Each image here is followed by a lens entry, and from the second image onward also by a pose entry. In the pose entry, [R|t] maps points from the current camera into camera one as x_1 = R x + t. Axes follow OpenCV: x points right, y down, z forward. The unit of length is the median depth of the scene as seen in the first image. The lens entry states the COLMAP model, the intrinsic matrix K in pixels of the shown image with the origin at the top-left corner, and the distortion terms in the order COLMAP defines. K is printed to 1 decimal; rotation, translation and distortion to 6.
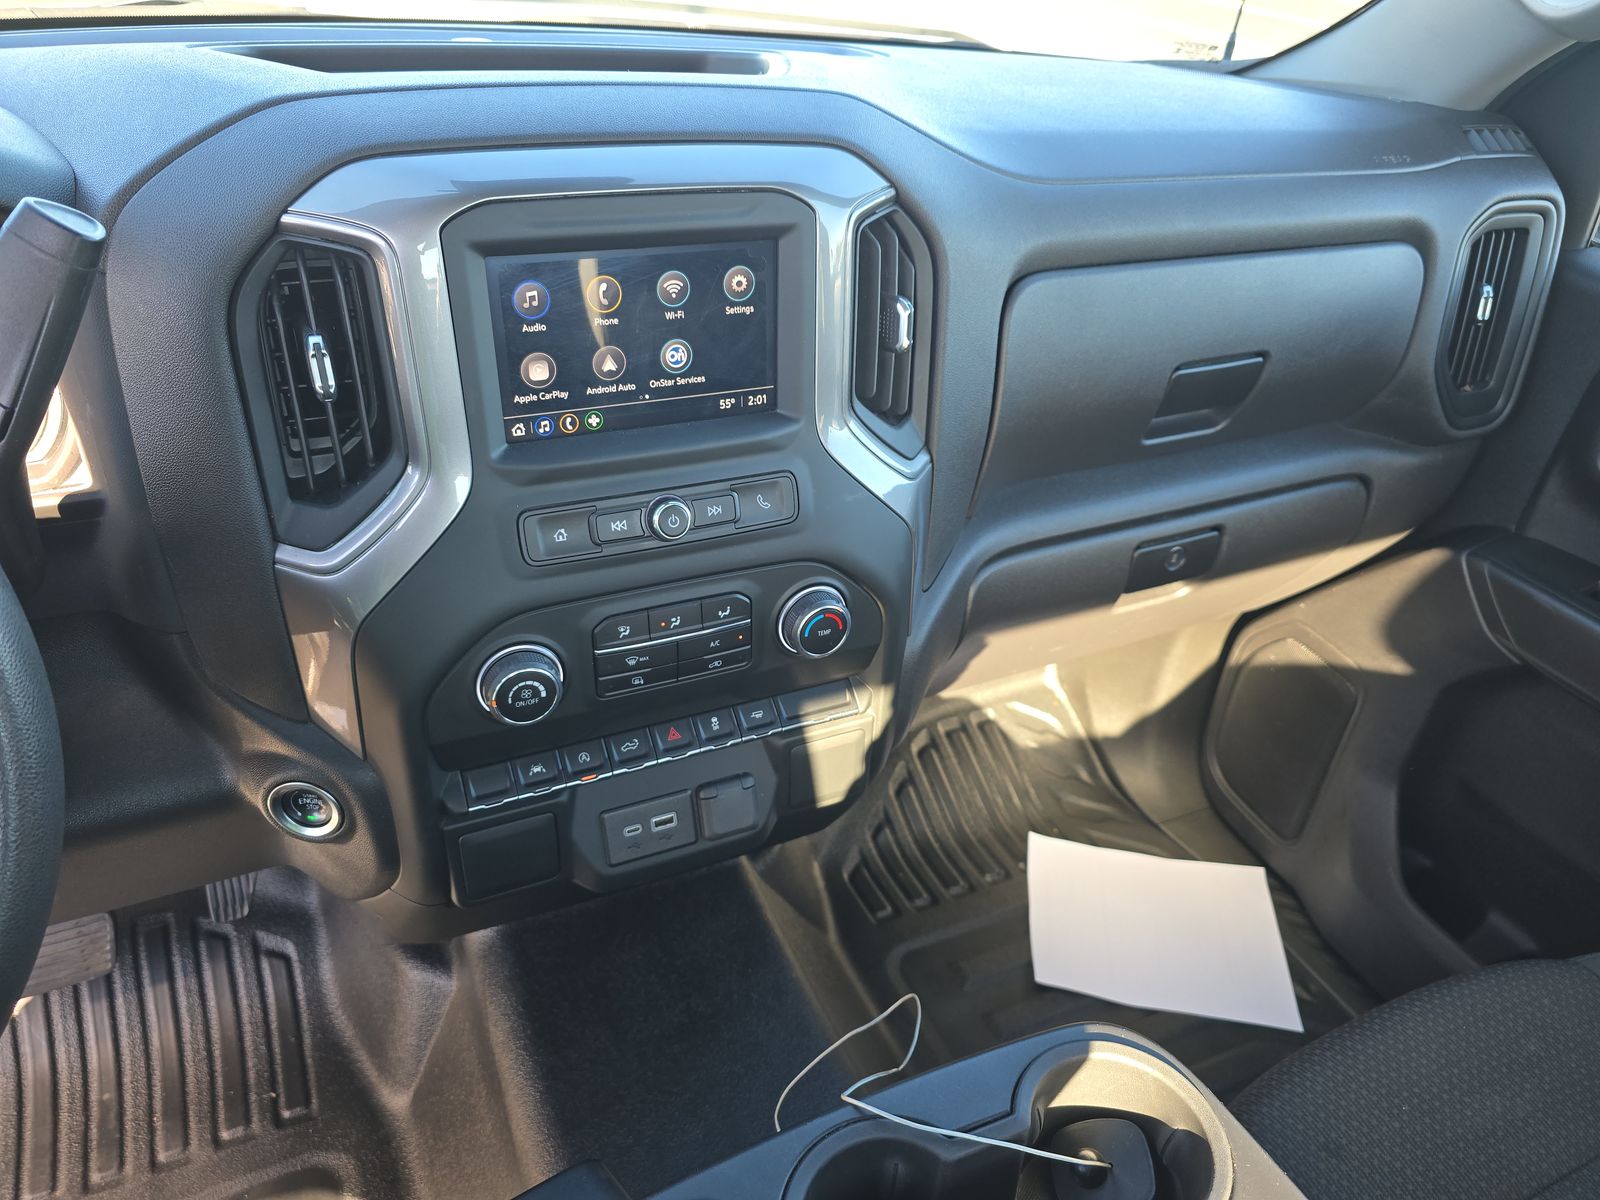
lens RADIAL K [[1068.2, 0, 800.3], [0, 1068.2, 602.2], [0, 0, 1]] dist [0.029370, -0.023539]
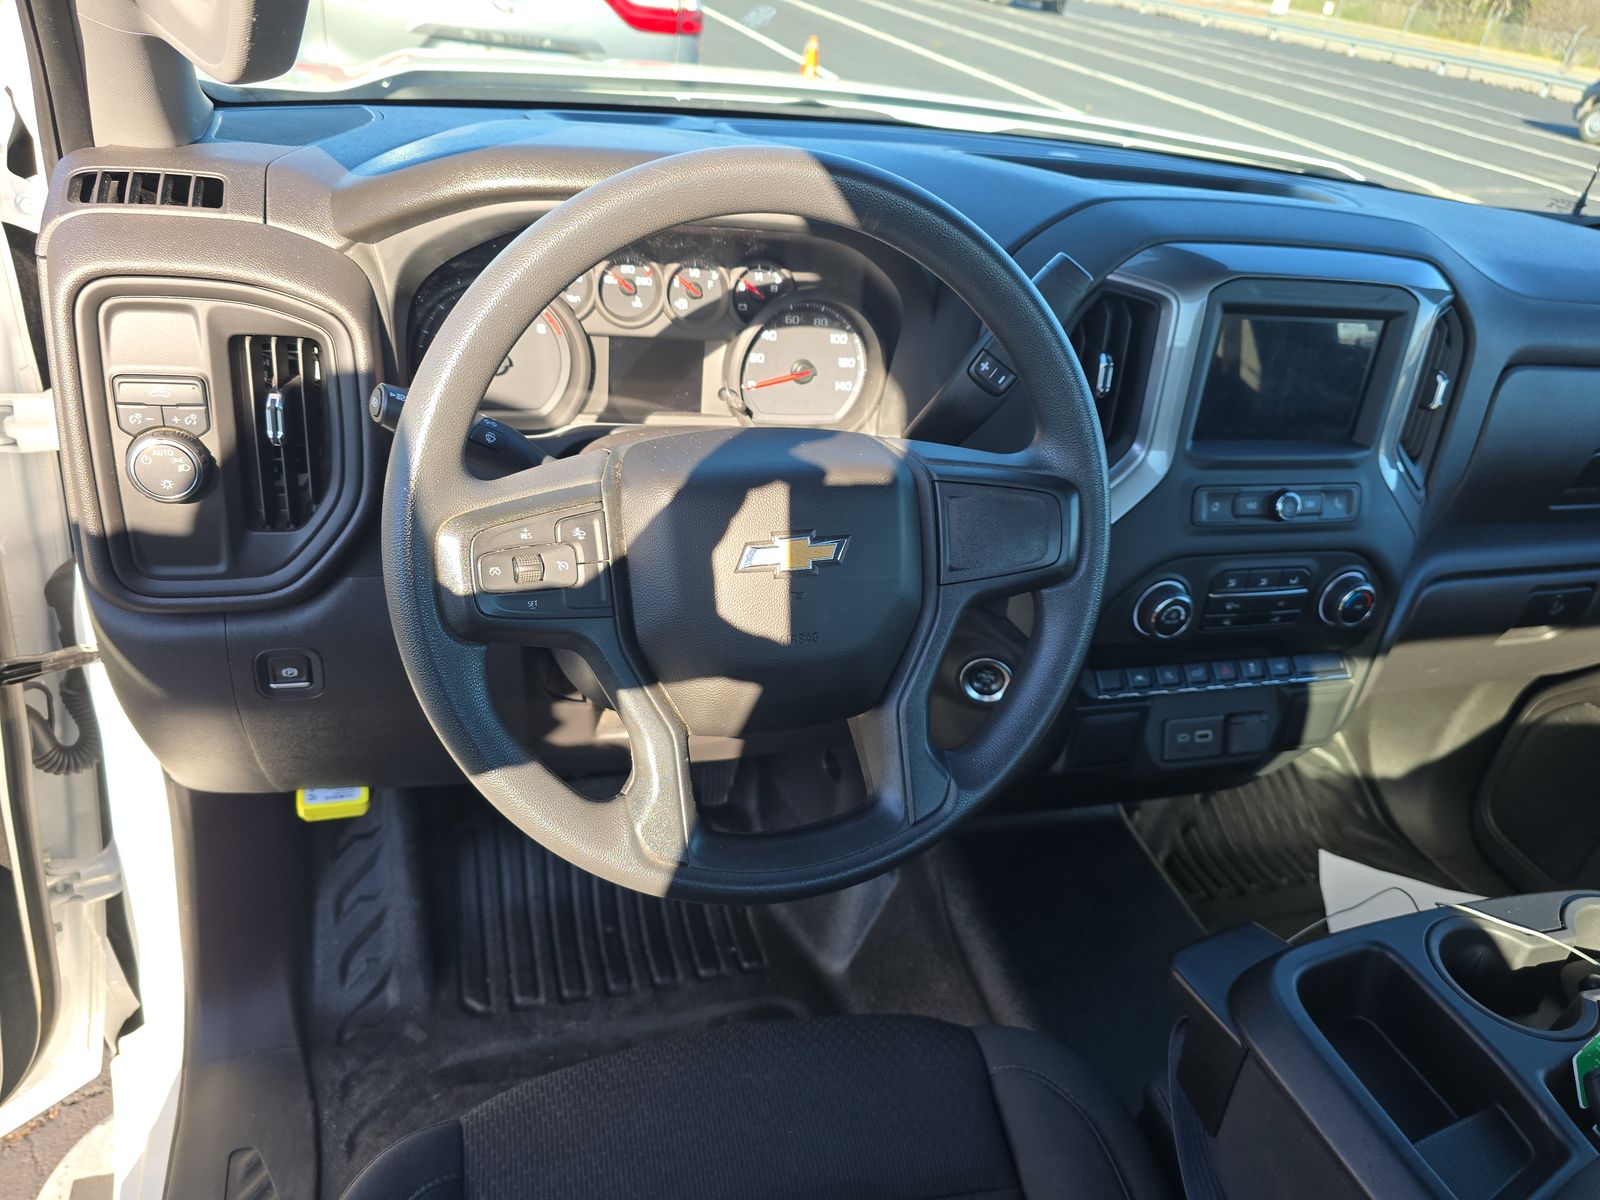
lens RADIAL K [[1068.2, 0, 789.2], [0, 1068.2, 597.8], [0, 0, 1]] dist [0.029370, -0.023539]
pose [[0.989698, 0.121834, -0.075190, -0.547597], [-0.126908, 0.989660, -0.066843, 0.185419], [0.066269, 0.075696, 0.994926, -0.372683]]
